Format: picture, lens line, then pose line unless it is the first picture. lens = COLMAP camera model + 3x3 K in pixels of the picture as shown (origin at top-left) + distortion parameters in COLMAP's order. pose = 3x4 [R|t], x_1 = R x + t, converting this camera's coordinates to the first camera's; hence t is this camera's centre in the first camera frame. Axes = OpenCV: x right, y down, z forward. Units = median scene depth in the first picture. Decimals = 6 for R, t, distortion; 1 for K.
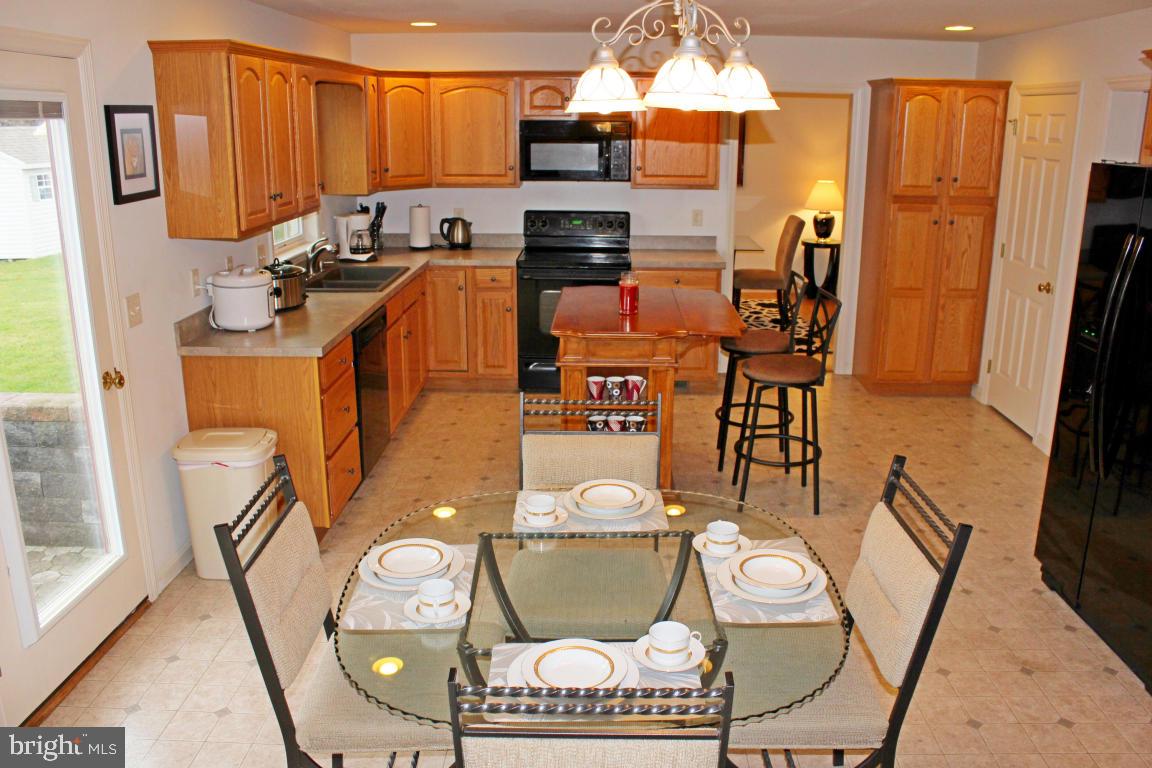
lens RADIAL K [[968.7, 0, 590.7], [0, 968.7, 381.6], [0, 0, 1]] dist [-0.153624, 0.139189]
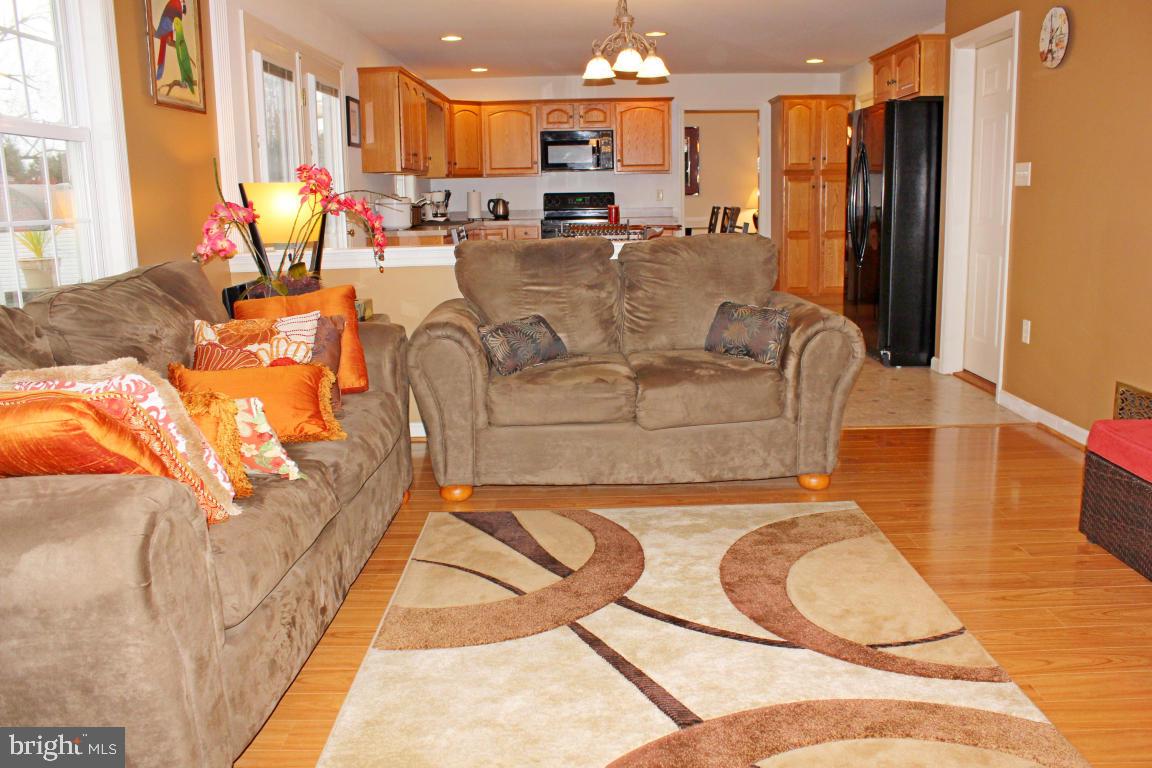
lens RADIAL K [[968.7, 0, 590.7], [0, 968.7, 381.6], [0, 0, 1]] dist [-0.153624, 0.139189]
pose [[0.999561, -0.028642, 0.007642, -0.016742], [0.029153, 0.996498, -0.078368, 0.248035], [-0.005371, 0.078556, 0.996895, -0.497105]]
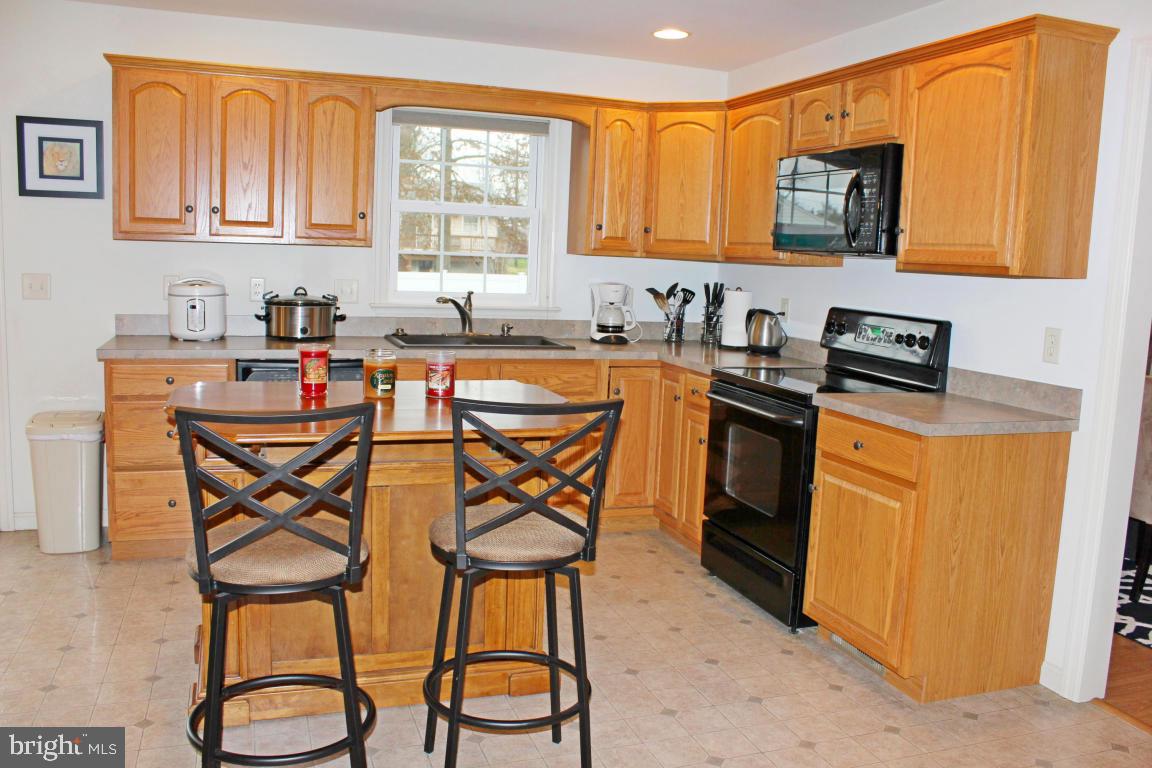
lens RADIAL K [[968.7, 0, 590.7], [0, 968.7, 381.6], [0, 0, 1]] dist [-0.153624, 0.139189]
pose [[0.344941, 0.127191, -0.929967, 0.492741], [-0.289099, 0.957007, 0.023658, -0.107070], [0.892994, 0.260691, 0.366881, 0.685174]]
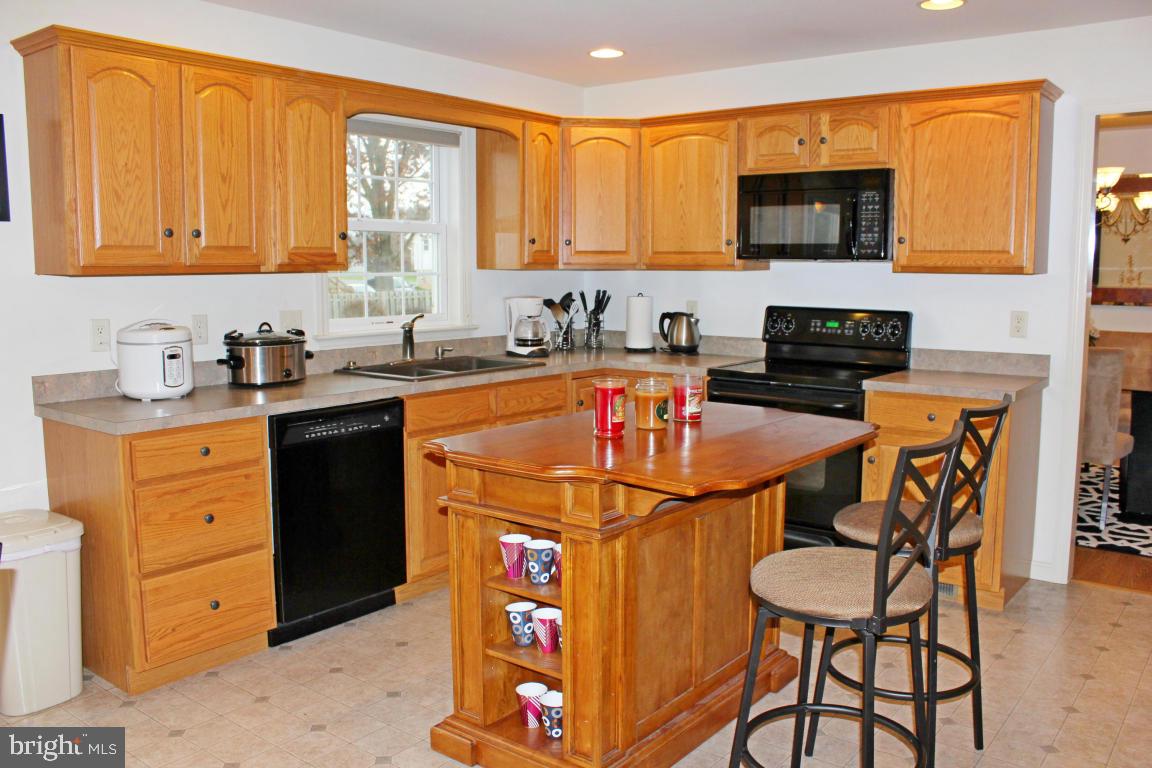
lens RADIAL K [[968.7, 0, 590.7], [0, 968.7, 381.6], [0, 0, 1]] dist [-0.153624, 0.139189]
pose [[0.798779, 0.064284, -0.598180, 0.273412], [-0.156188, 0.982343, -0.102997, -0.030244], [0.580996, 0.175701, 0.794715, 0.389907]]
